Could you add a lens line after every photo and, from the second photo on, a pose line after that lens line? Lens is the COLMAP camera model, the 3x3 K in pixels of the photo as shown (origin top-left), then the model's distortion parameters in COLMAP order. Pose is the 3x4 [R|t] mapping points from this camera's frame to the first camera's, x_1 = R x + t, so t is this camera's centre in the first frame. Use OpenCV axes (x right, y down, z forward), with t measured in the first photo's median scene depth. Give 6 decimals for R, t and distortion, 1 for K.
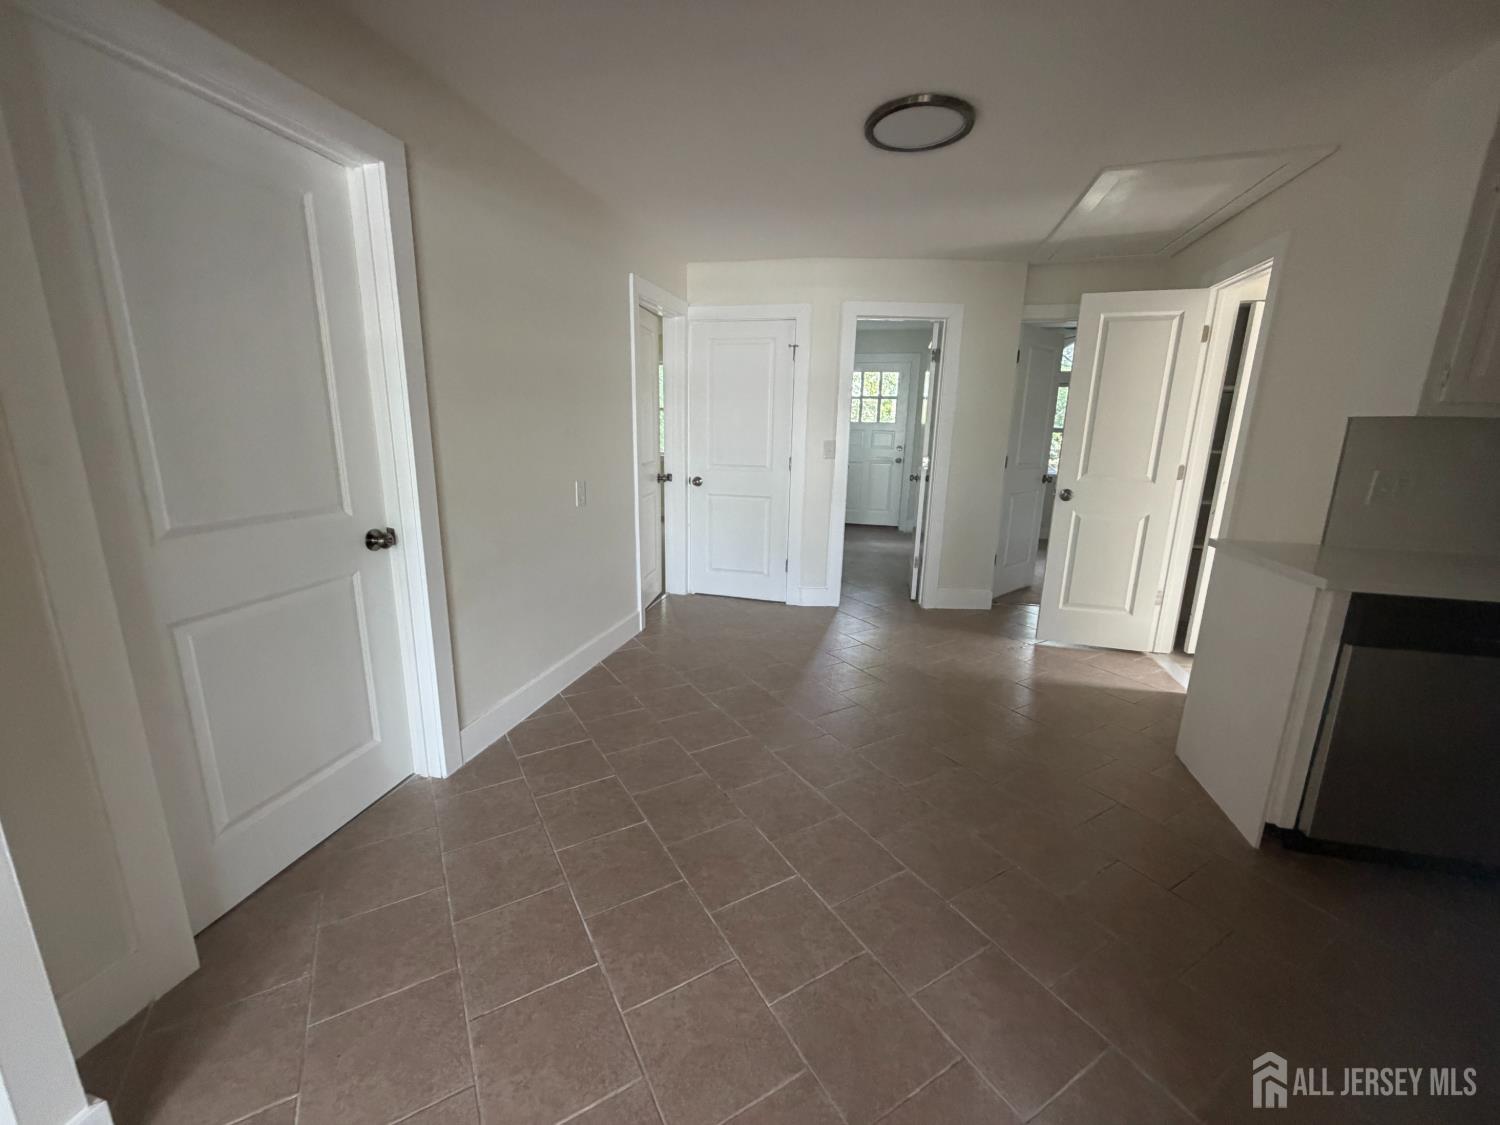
lens RADIAL K [[599.3, 0, 742.6], [0, 599.3, 559.7], [0, 0, 1]] dist [-0.000002, 0.000247]
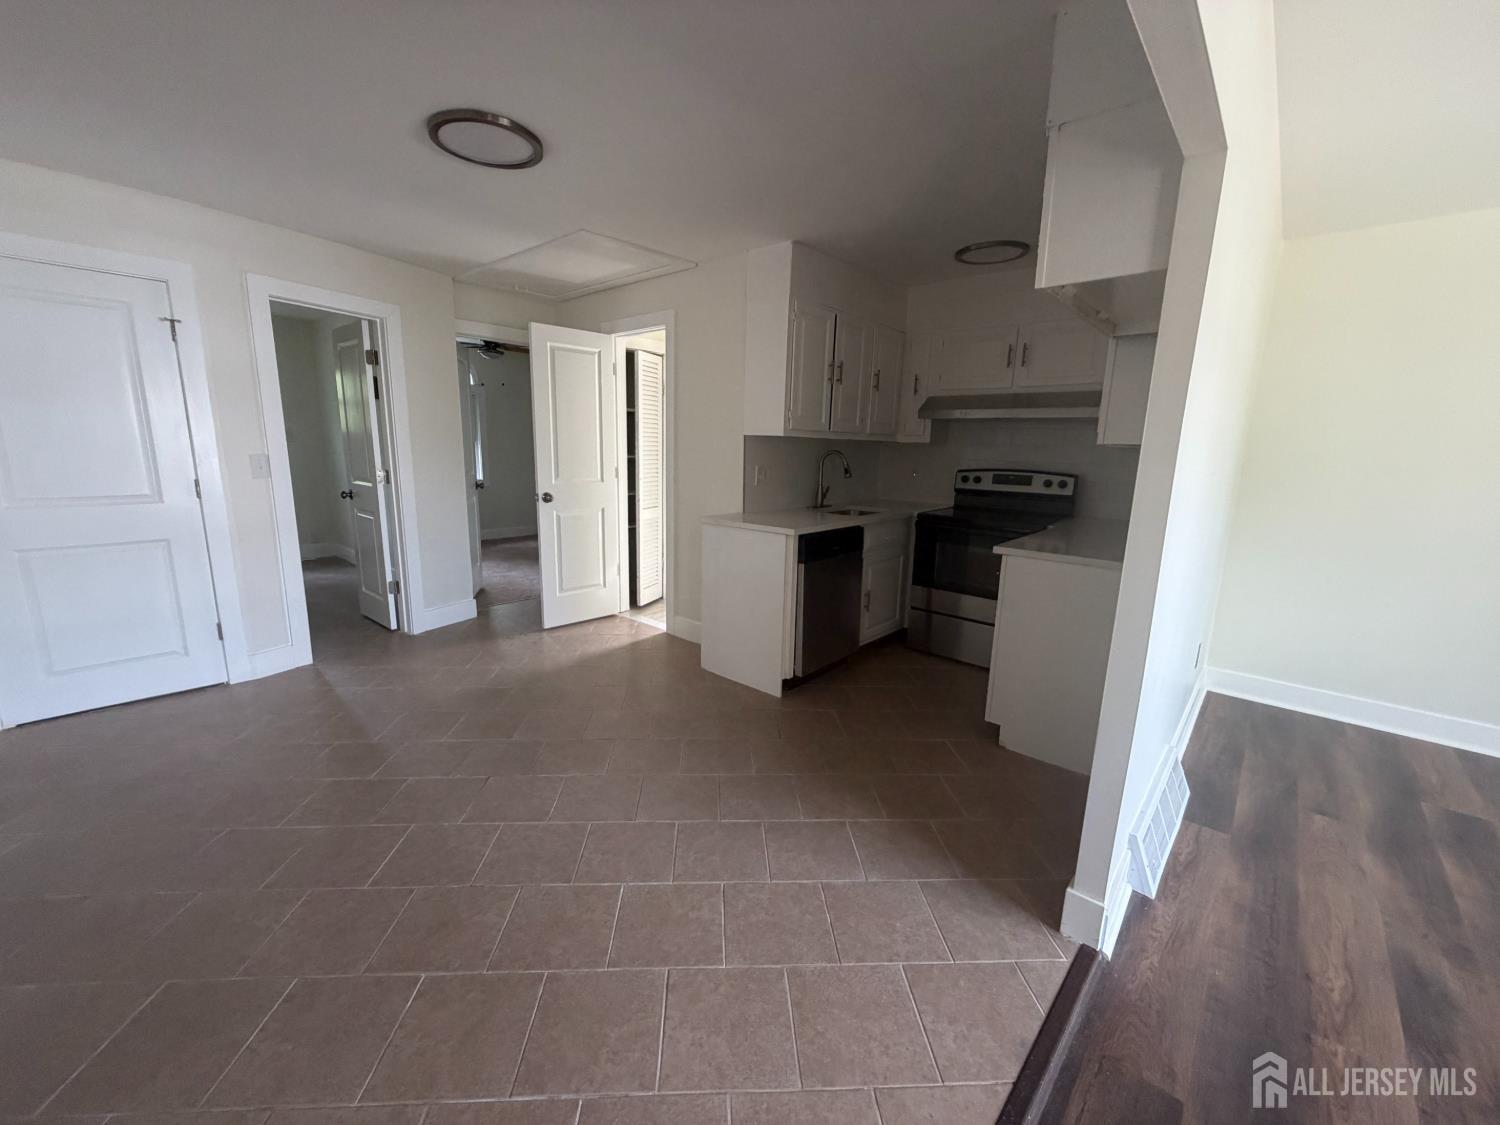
lens RADIAL K [[599.3, 0, 744.4], [0, 599.3, 562.7], [0, 0, 1]] dist [-0.000002, 0.000247]
pose [[0.461424, -0.180759, 0.868570, -0.331850], [0.181595, 0.977539, 0.106965, -0.045183], [-0.868396, 0.108372, 0.483885, 0.148529]]
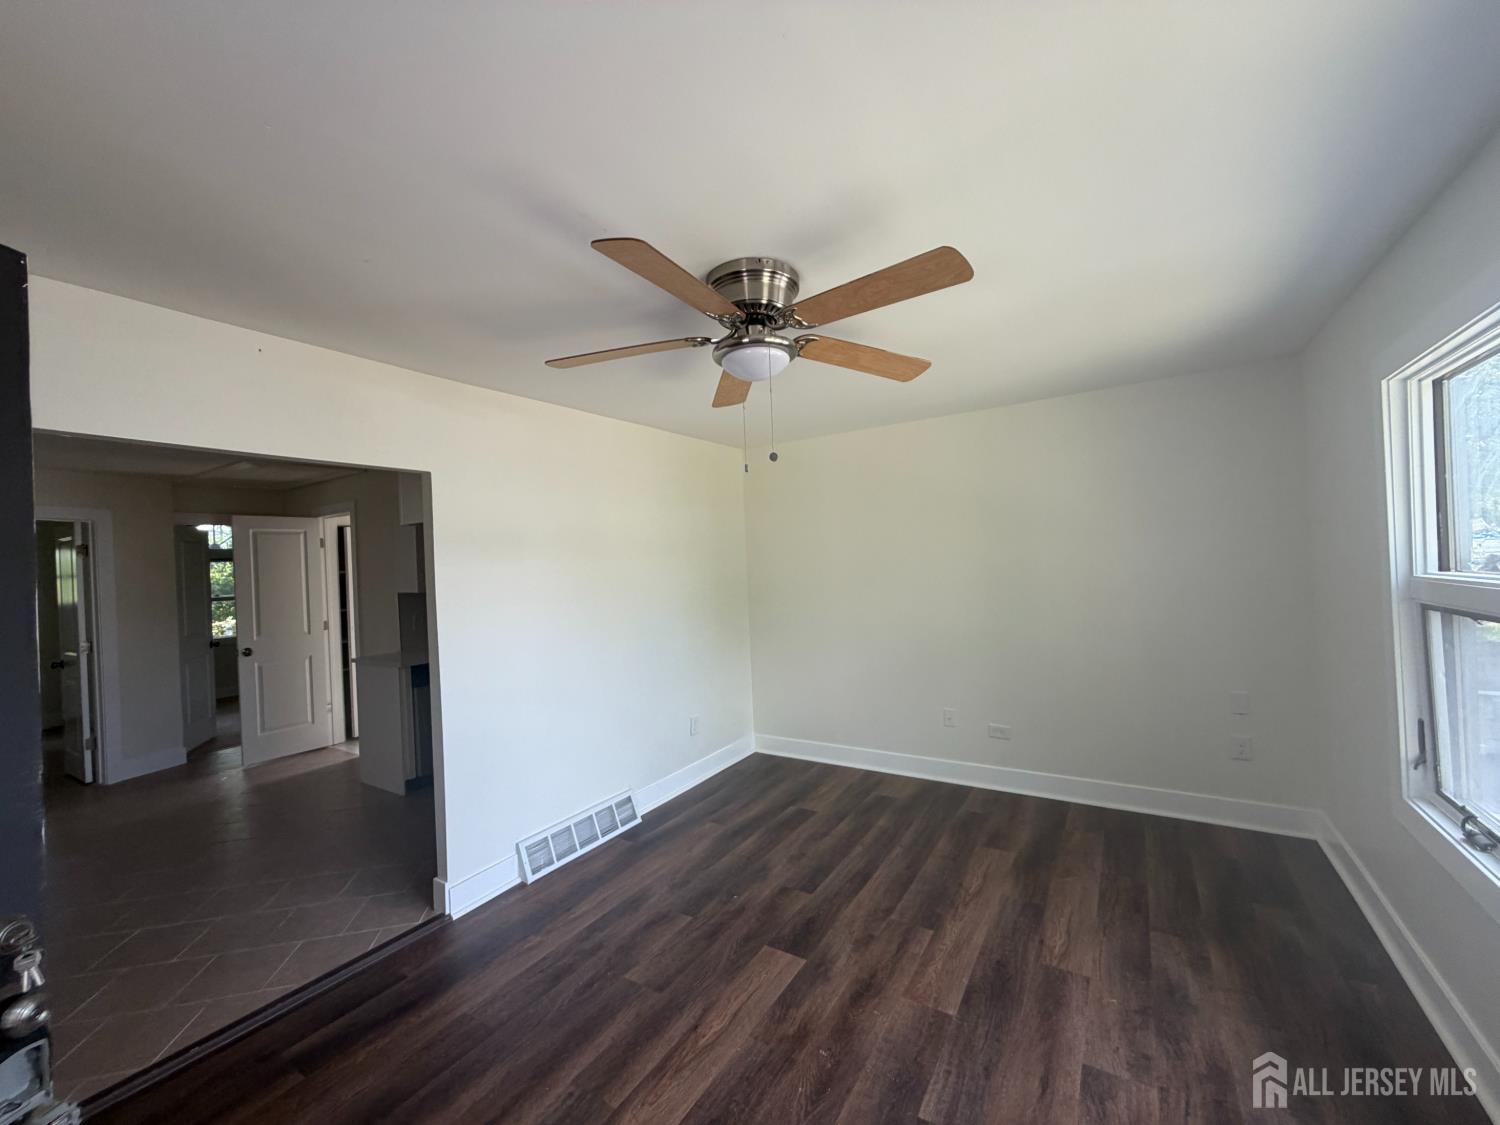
lens RADIAL K [[599.3, 0, 746.3], [0, 599.3, 563.8], [0, 0, 1]] dist [-0.000002, 0.000247]
pose [[0.307754, -0.034992, 0.950822, -0.452540], [0.256864, 0.965274, -0.047616, 0.061802], [-0.916138, 0.258886, 0.306055, -0.578479]]
